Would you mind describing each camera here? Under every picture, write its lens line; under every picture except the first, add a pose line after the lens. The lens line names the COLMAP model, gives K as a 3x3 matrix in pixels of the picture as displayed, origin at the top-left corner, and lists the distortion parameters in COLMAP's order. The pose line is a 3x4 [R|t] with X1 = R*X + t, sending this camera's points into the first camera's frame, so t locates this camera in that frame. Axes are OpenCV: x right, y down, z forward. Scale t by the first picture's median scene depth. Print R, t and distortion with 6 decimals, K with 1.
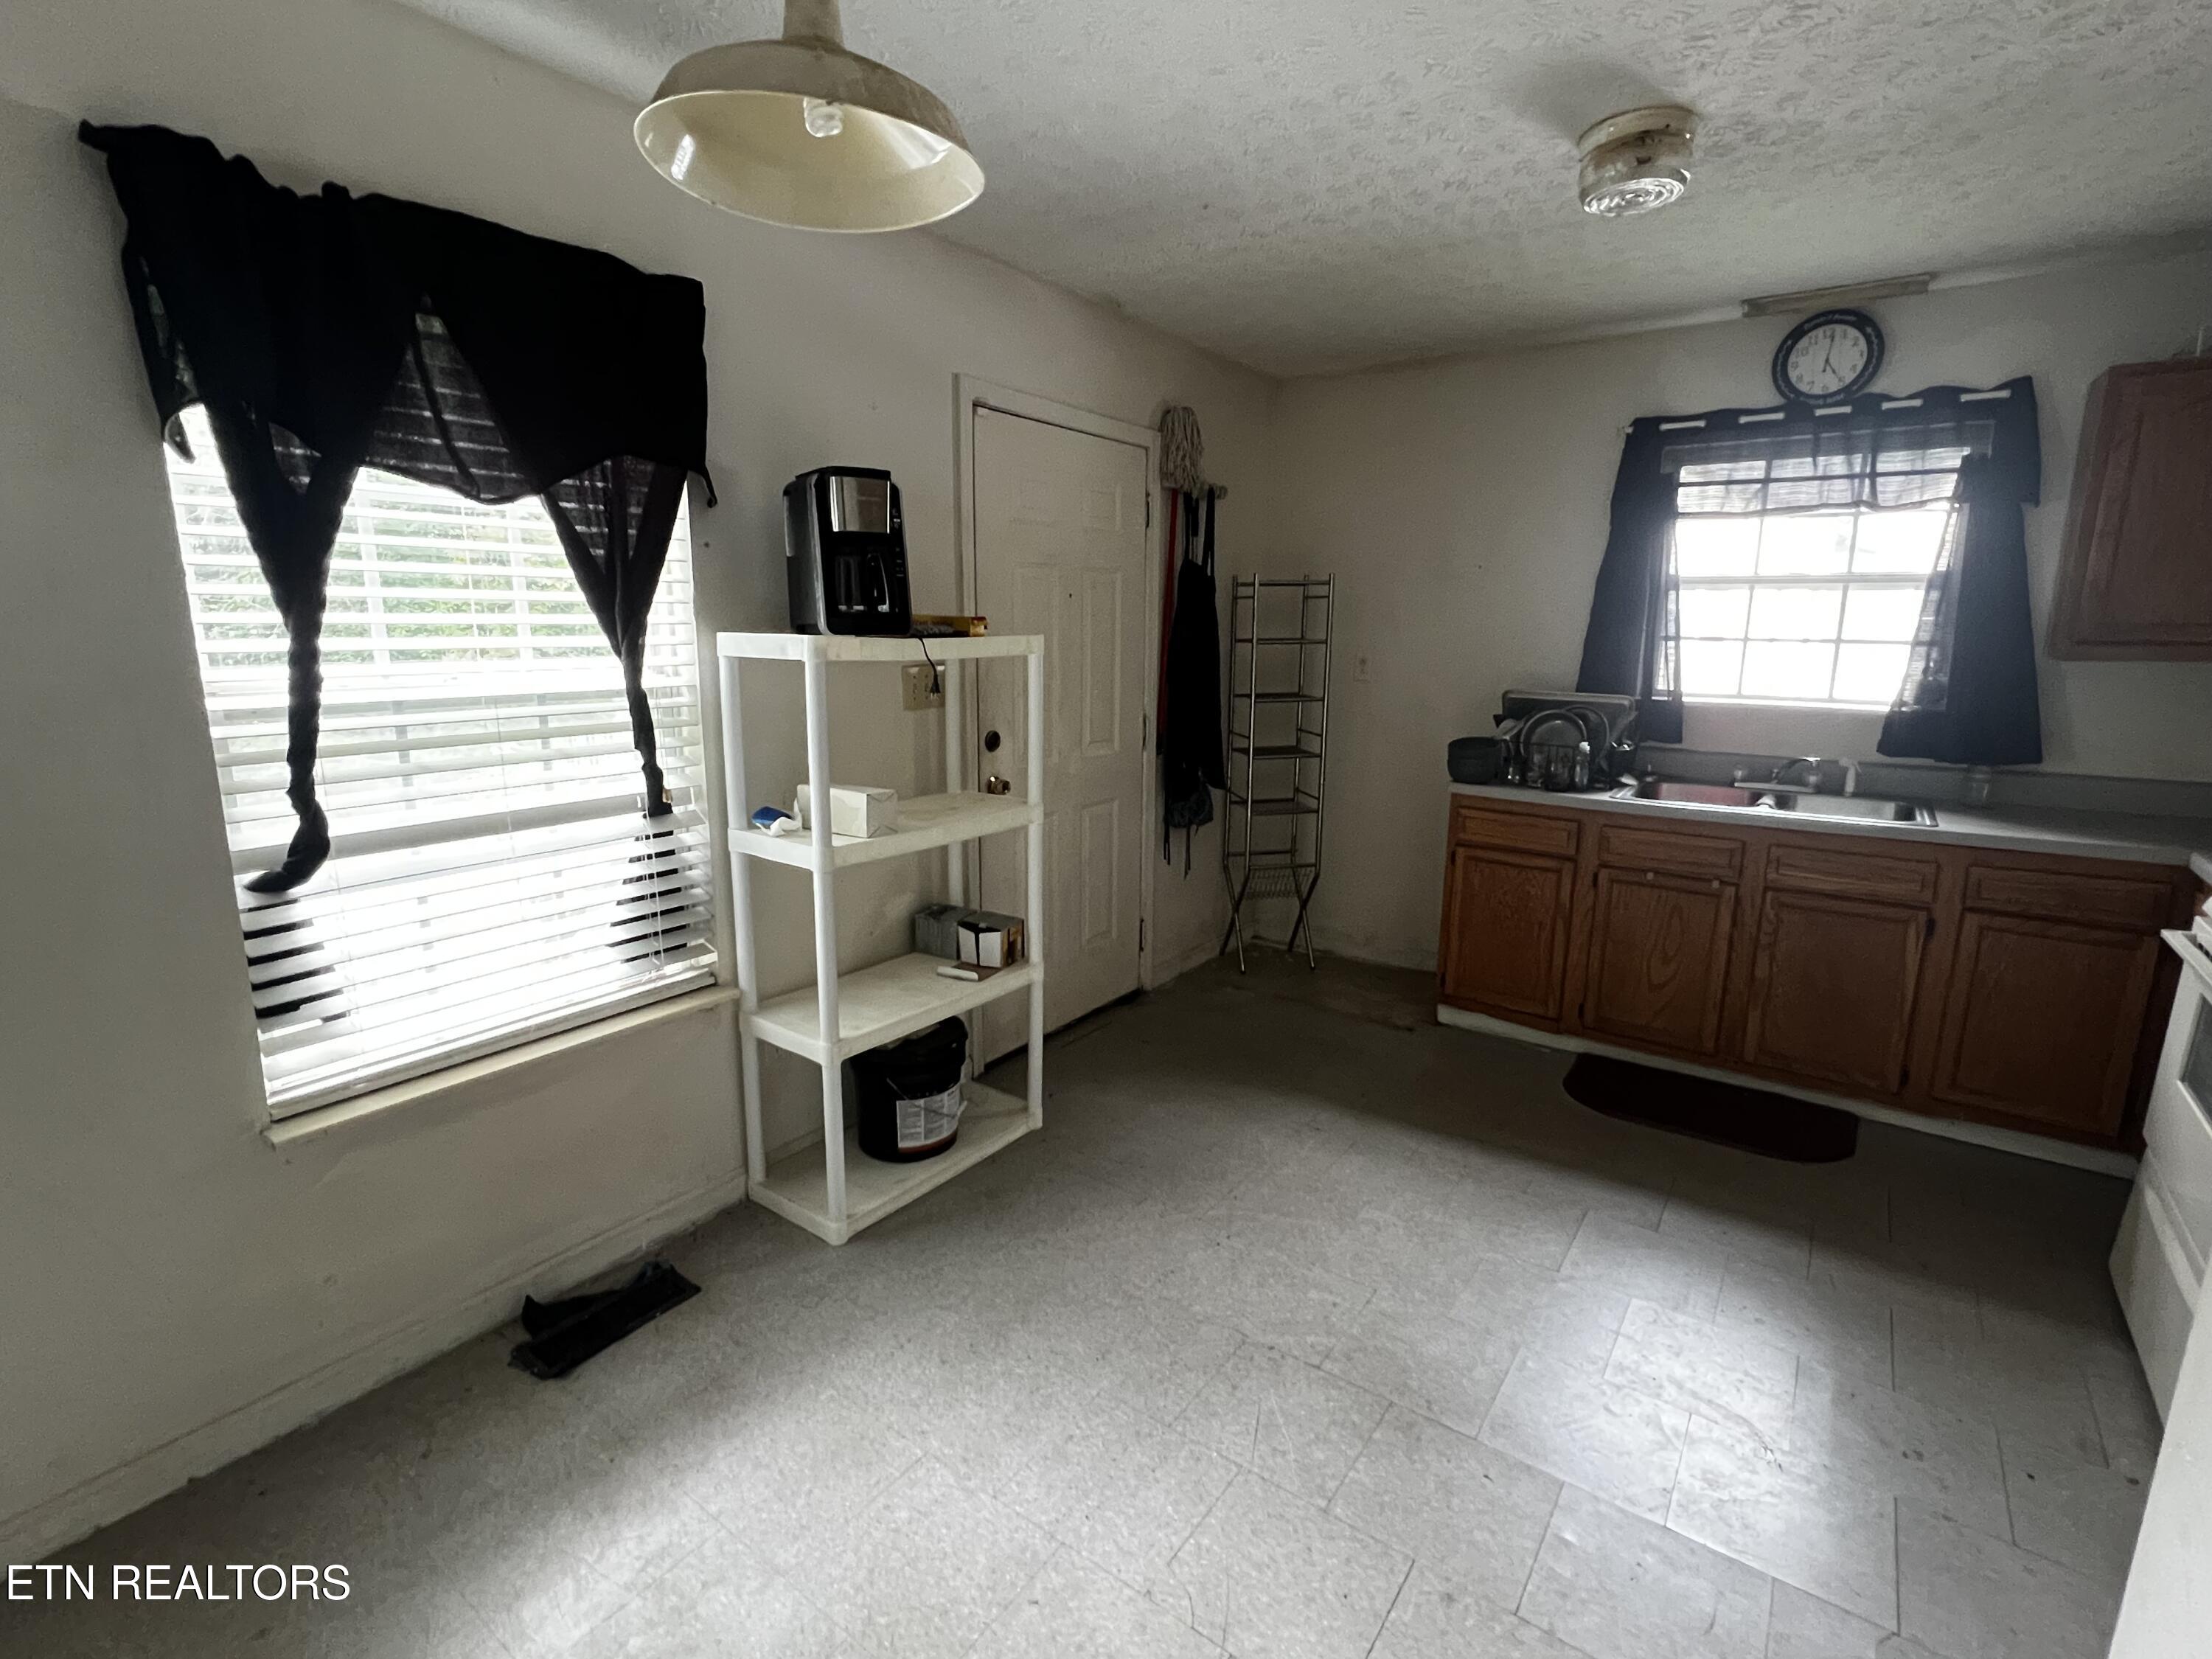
lens RADIAL K [[1026.5, 0, 1106.0], [0, 1026.5, 829.5], [0, 0, 1]] dist [-0.000904, 0.000516]
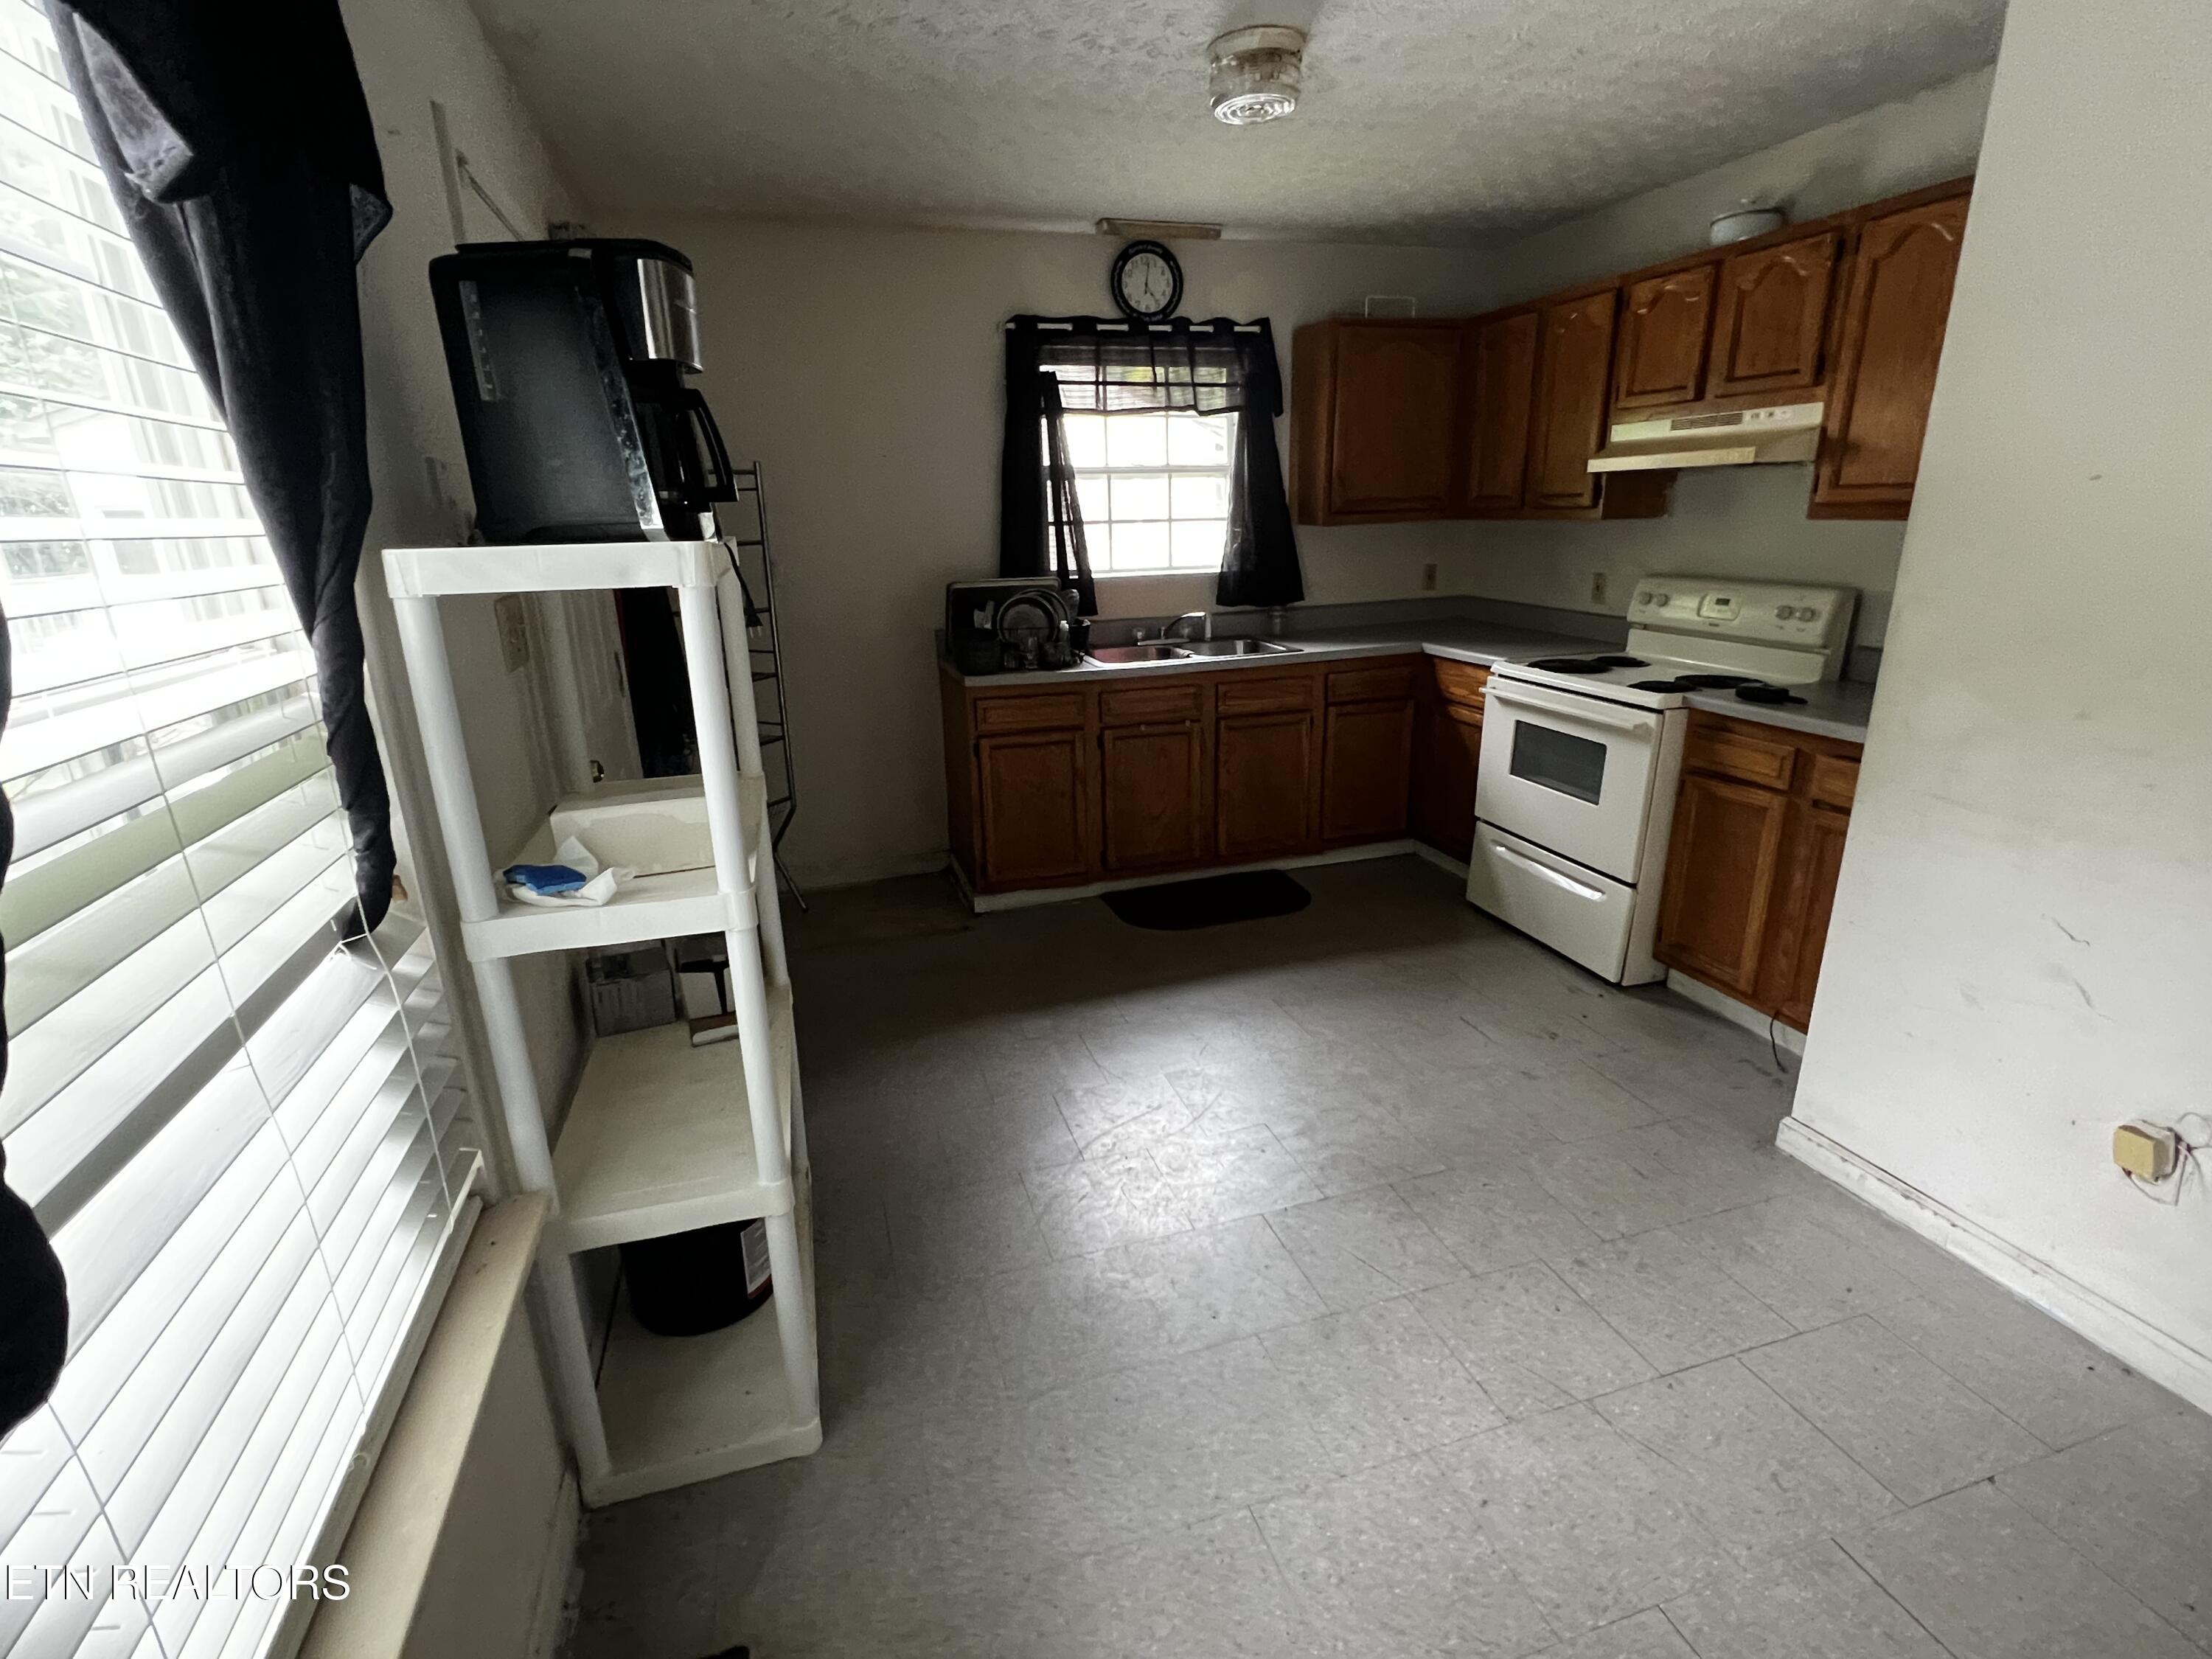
lens RADIAL K [[1026.5, 0, 1106.0], [0, 1026.5, 829.5], [0, 0, 1]] dist [-0.000904, 0.000516]
pose [[0.601905, -0.258030, 0.755732, -0.410336], [0.190647, 0.965425, 0.177785, -0.058970], [-0.775477, 0.037069, 0.630287, 0.296078]]
